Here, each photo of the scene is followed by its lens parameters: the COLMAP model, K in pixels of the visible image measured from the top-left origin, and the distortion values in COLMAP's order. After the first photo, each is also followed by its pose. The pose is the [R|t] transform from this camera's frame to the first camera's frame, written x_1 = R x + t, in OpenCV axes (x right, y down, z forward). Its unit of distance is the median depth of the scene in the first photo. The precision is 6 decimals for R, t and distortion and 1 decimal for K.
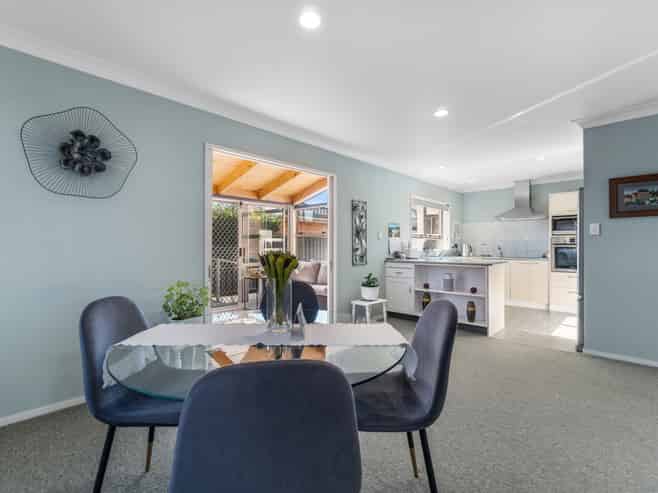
lens RADIAL K [[316.7, 0, 326.0], [0, 316.7, 248.6], [0, 0, 1]] dist [-0.004697, -0.000759]
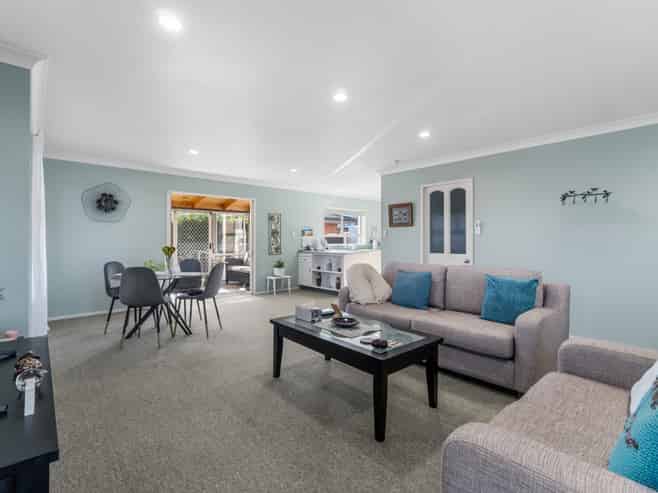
lens RADIAL K [[316.7, 0, 325.8], [0, 316.7, 237.1], [0, 0, 1]] dist [-0.004697, -0.000759]
pose [[0.998696, -0.001924, -0.051012, 0.388608], [0.001042, 0.999850, -0.017313, -0.005523], [0.051038, 0.017237, 0.998548, -0.498448]]
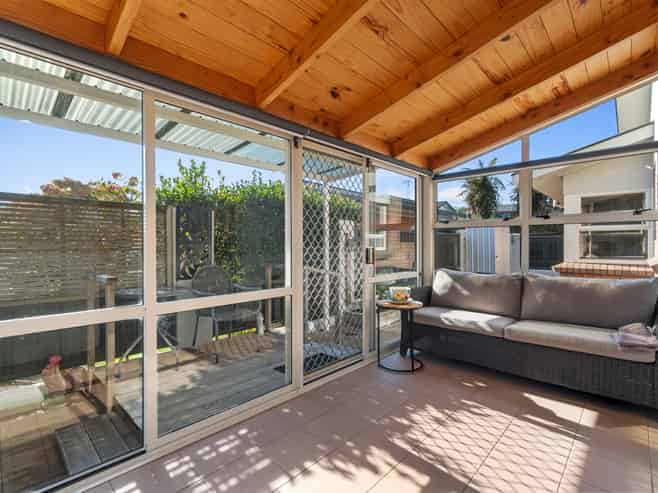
lens RADIAL K [[316.7, 0, 330.8], [0, 316.7, 243.6], [0, 0, 1]] dist [-0.004697, -0.000759]
pose [[0.999957, -0.001425, 0.009167, -0.380325], [0.001456, 0.999993, -0.003330, -0.009743], [-0.009162, 0.003343, 0.999952, 0.549976]]
